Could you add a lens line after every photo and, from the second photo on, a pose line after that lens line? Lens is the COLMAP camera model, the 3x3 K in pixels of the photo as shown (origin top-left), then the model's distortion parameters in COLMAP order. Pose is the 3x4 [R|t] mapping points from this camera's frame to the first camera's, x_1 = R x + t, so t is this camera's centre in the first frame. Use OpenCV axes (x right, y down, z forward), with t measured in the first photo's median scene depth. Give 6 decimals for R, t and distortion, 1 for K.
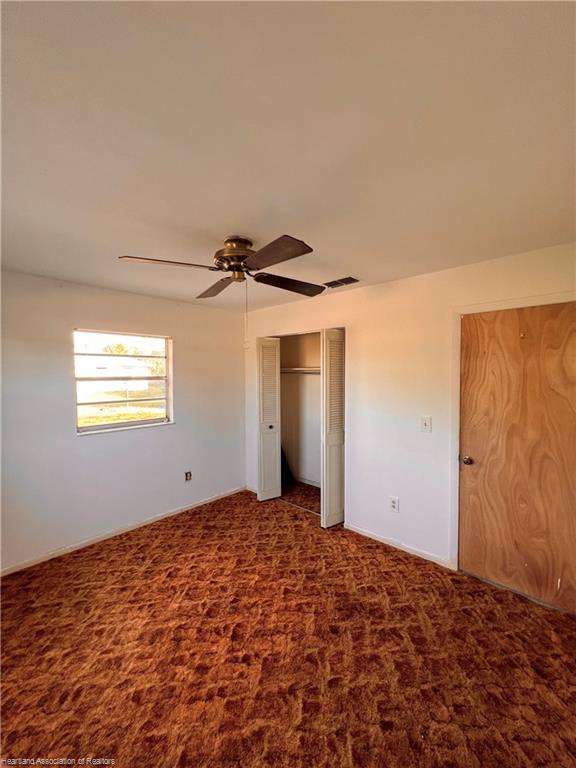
lens RADIAL K [[306.0, 0, 287.5], [0, 306.0, 384.1], [0, 0, 1]] dist [-0.003110, 0.000910]
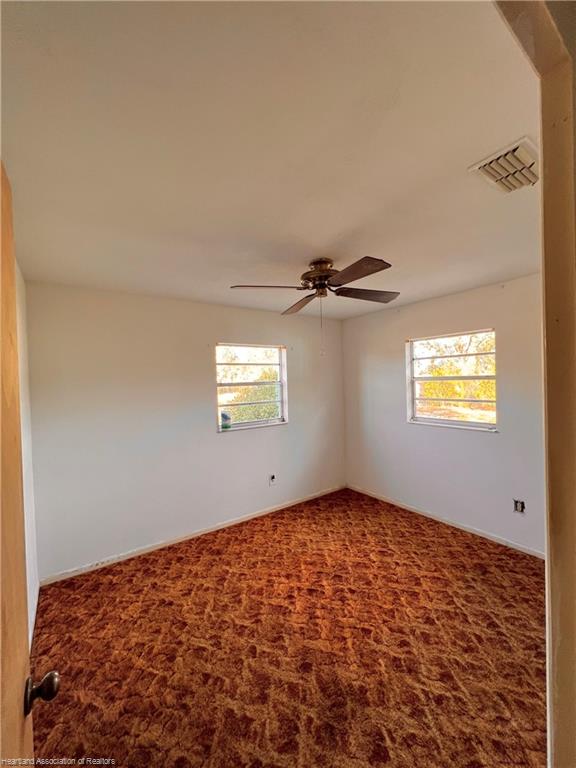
lens RADIAL K [[306.0, 0, 286.9], [0, 306.0, 384.6], [0, 0, 1]] dist [-0.003110, 0.000910]
pose [[-0.200082, 0.027066, -0.979405, 0.831333], [-0.003135, 0.999596, 0.028265, -0.034425], [0.979774, 0.008726, -0.199917, 0.915667]]
